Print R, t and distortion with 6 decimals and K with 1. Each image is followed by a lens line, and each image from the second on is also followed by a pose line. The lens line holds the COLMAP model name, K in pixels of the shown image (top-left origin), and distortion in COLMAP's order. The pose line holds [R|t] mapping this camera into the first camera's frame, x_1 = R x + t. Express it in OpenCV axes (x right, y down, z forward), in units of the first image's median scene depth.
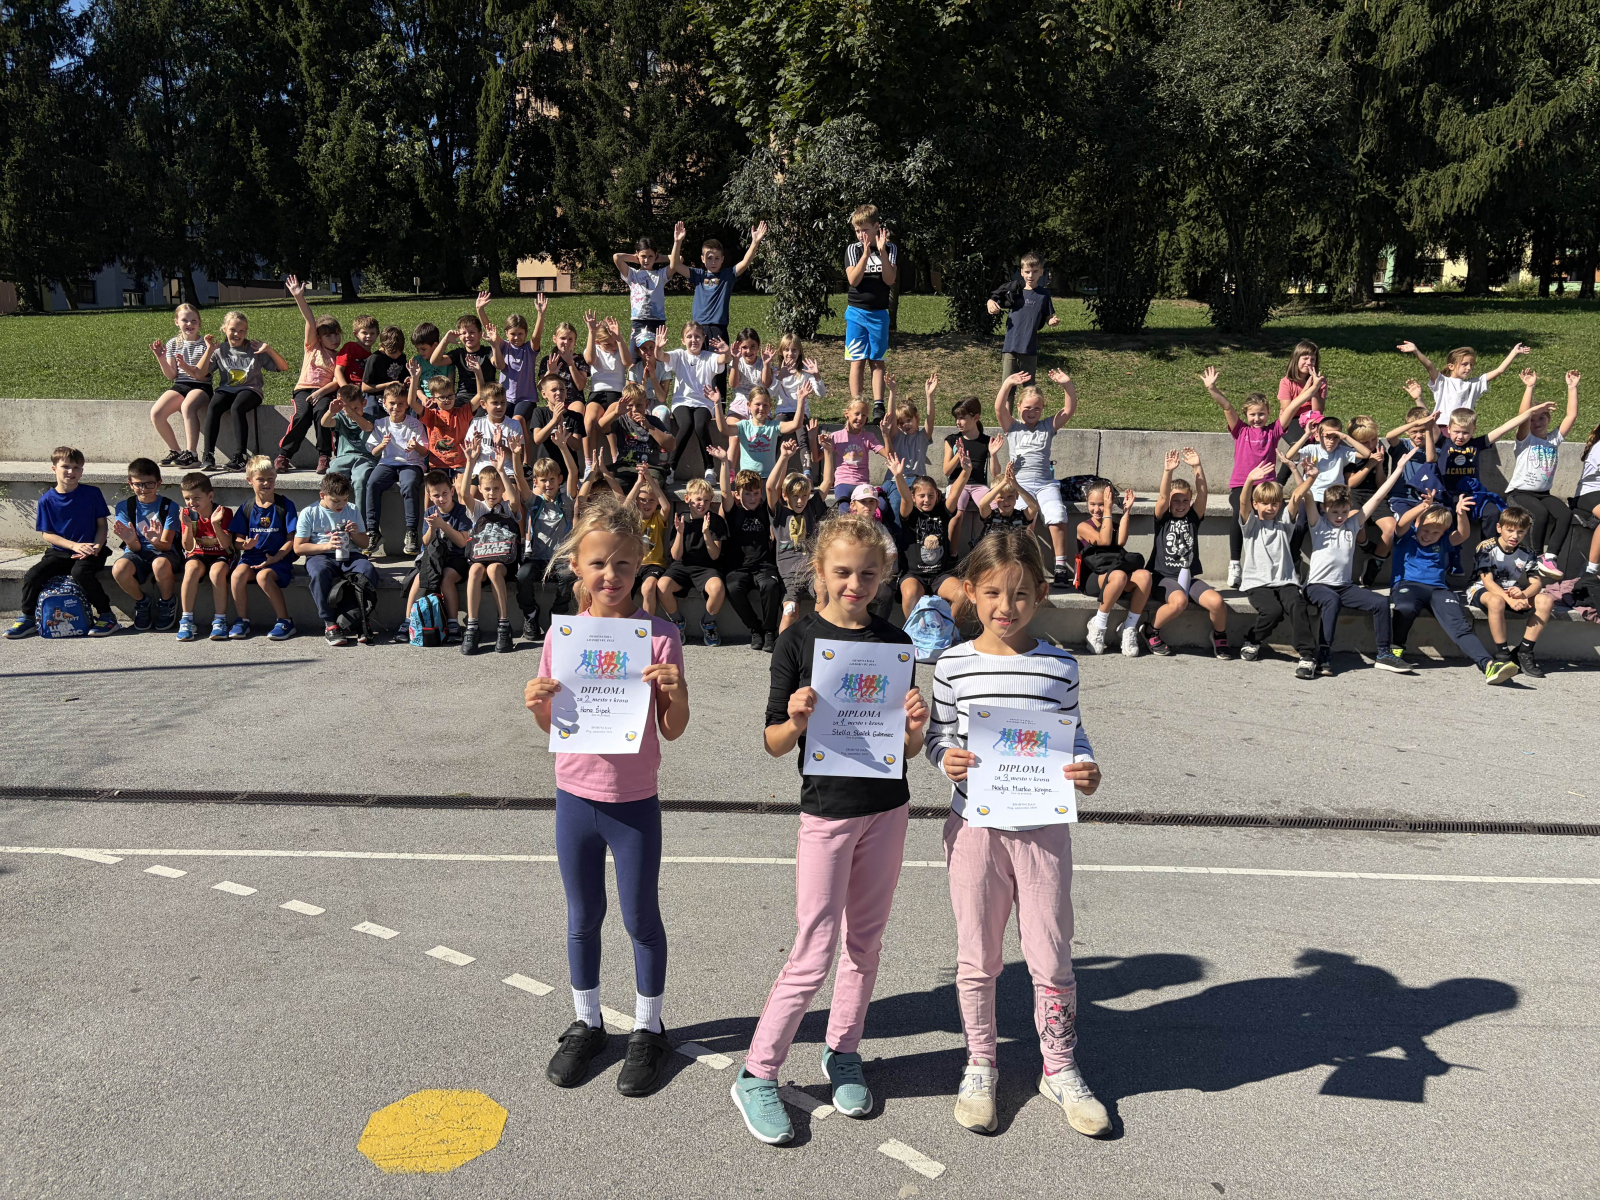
lens RADIAL K [[1203.9, 0, 800.0], [0, 1203.9, 600.0], [0, 0, 1]] dist [0.004624, 0.005592]
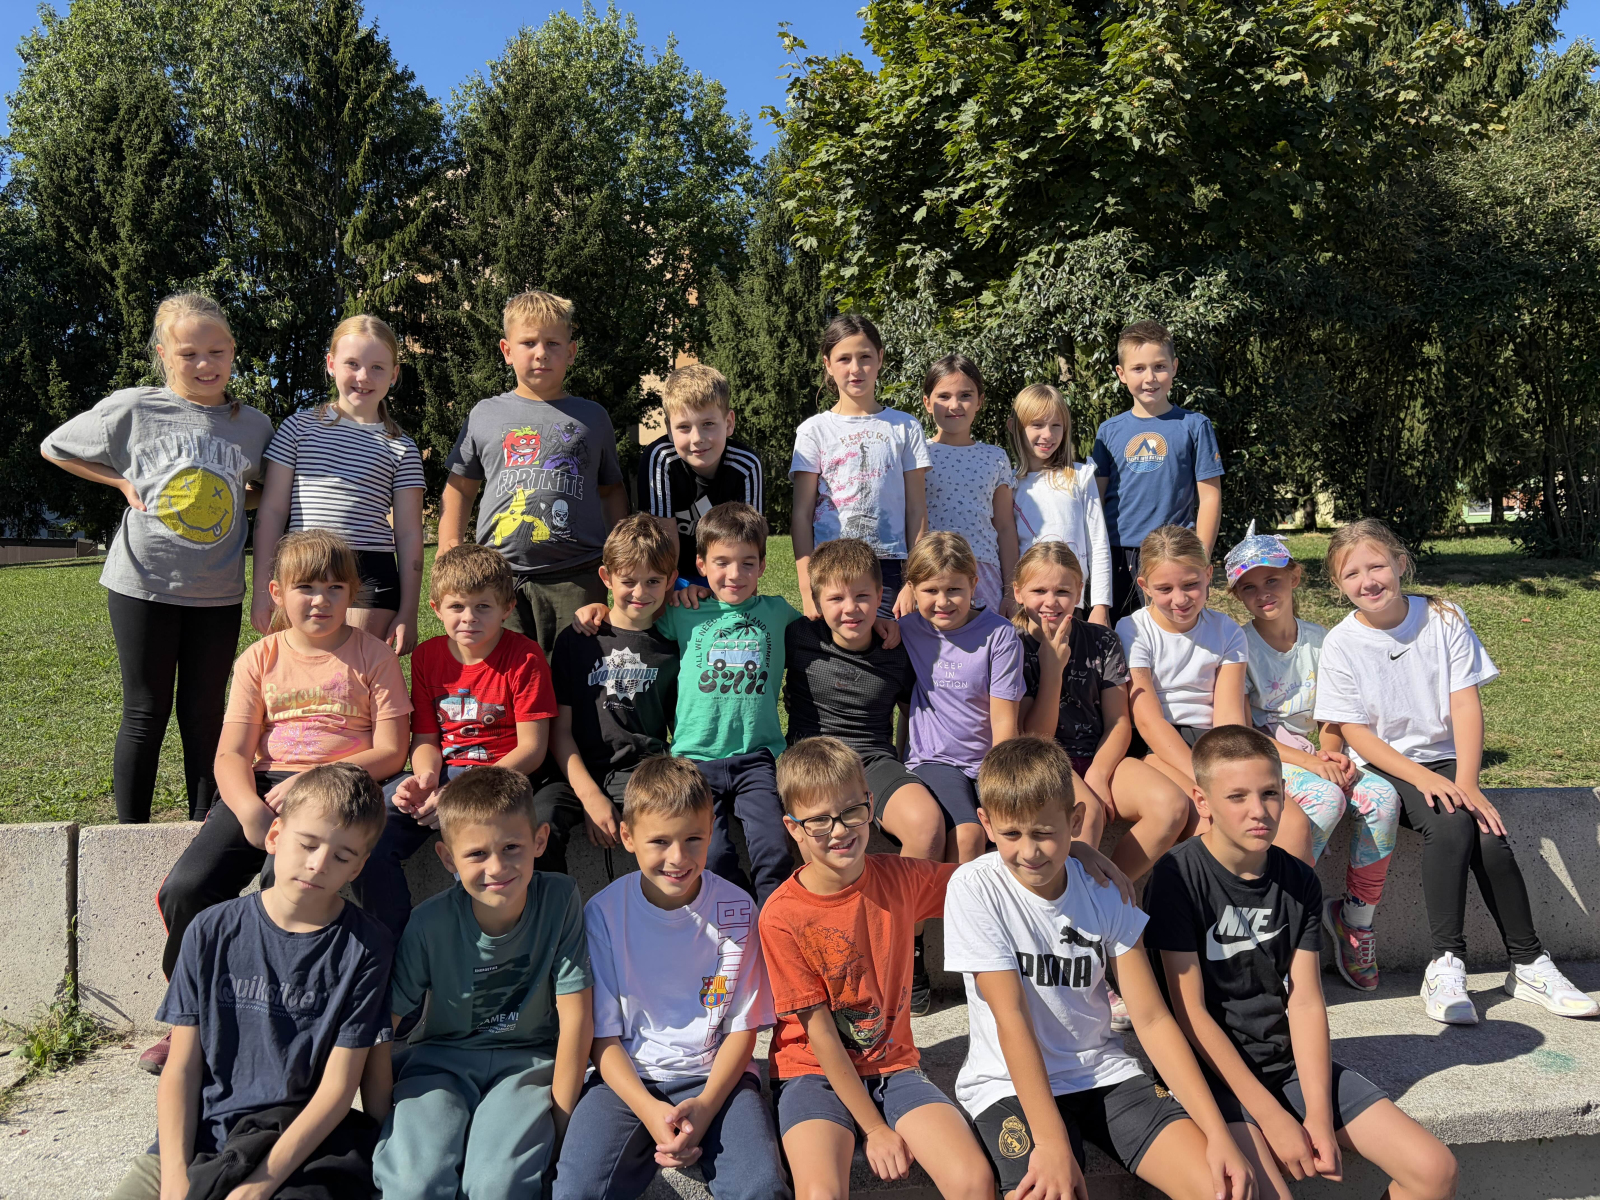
lens RADIAL K [[1191.0, 0, 800.0], [0, 1191.0, 600.0], [0, 0, 1]] dist [-0.000494, 0.005909]
pose [[0.987405, -0.029930, 0.155355, -0.145386], [0.060625, 0.978568, -0.196796, -0.067598], [-0.146135, 0.203736, 0.968058, 0.309746]]
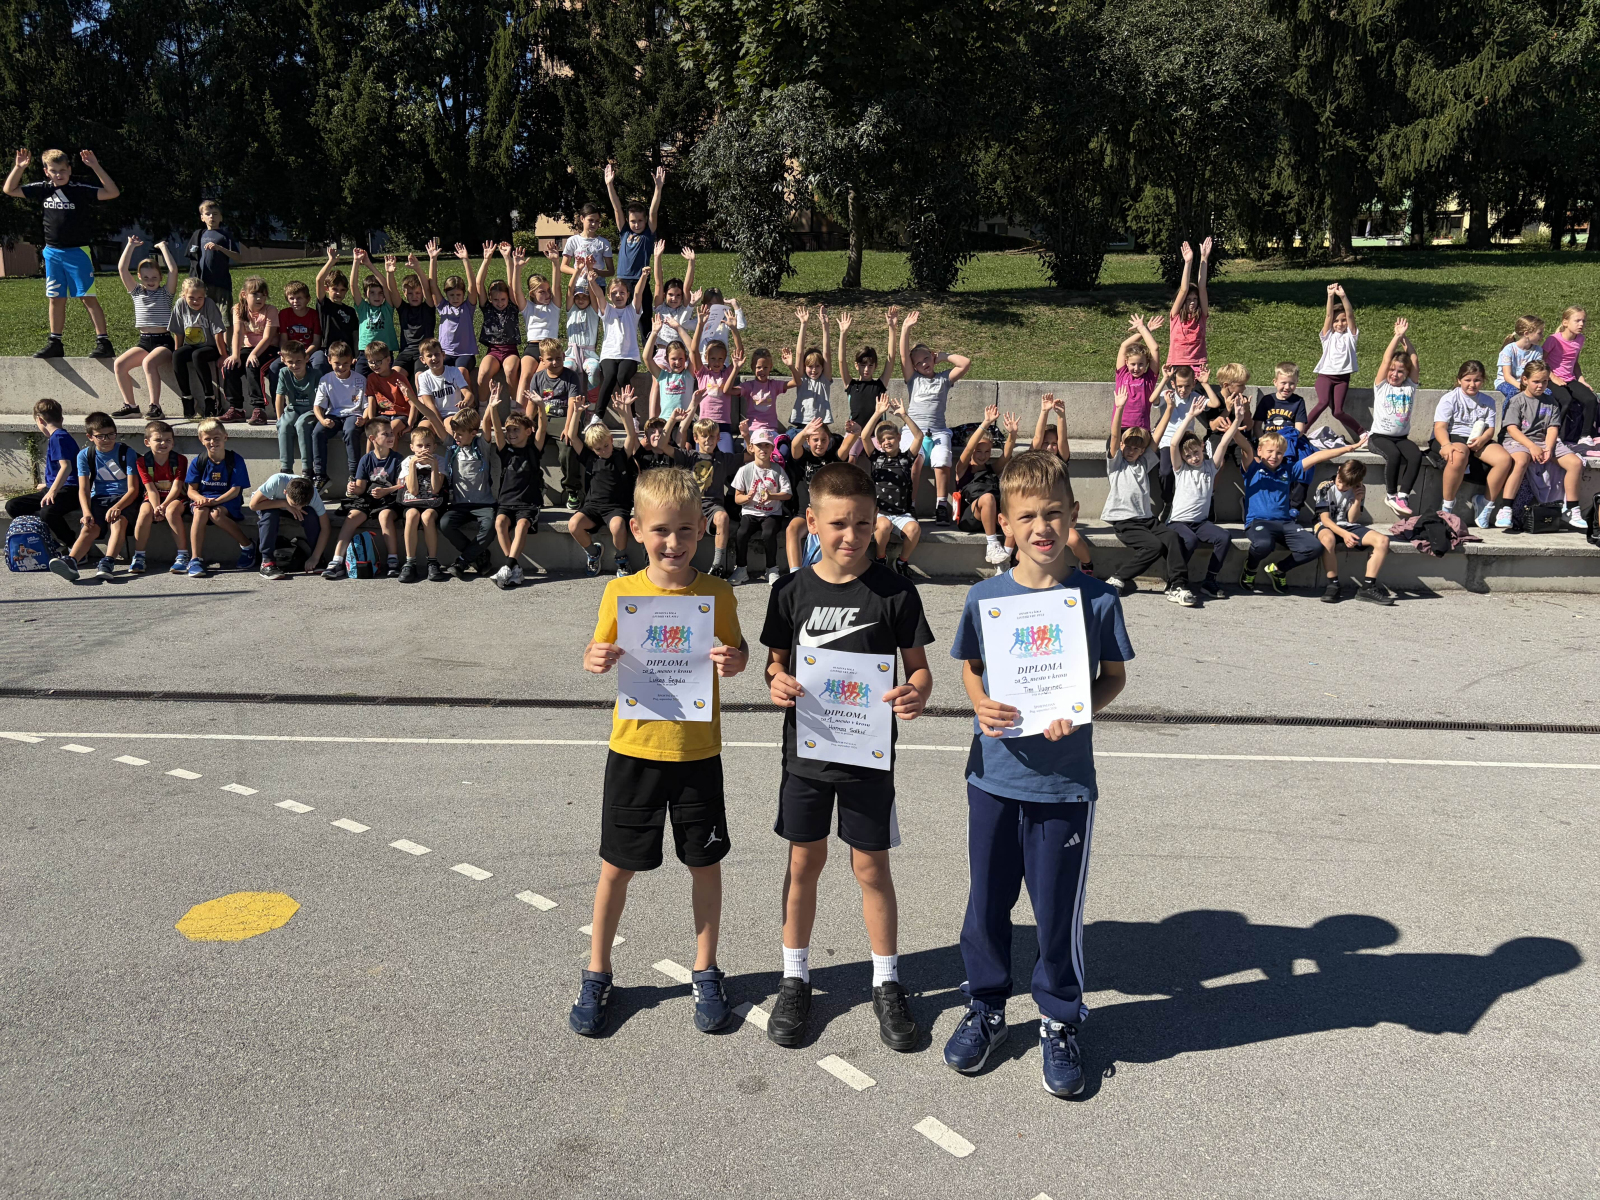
lens RADIAL K [[1212.7, 0, 816.6], [0, 1212.7, 585.1], [0, 0, 1]] dist [0.009750, -0.003074]
pose [[0.999861, -0.002160, -0.016532, 0.047431], [0.002489, 0.999798, 0.019930, 0.008784], [0.016486, -0.019968, 0.999665, -0.039503]]
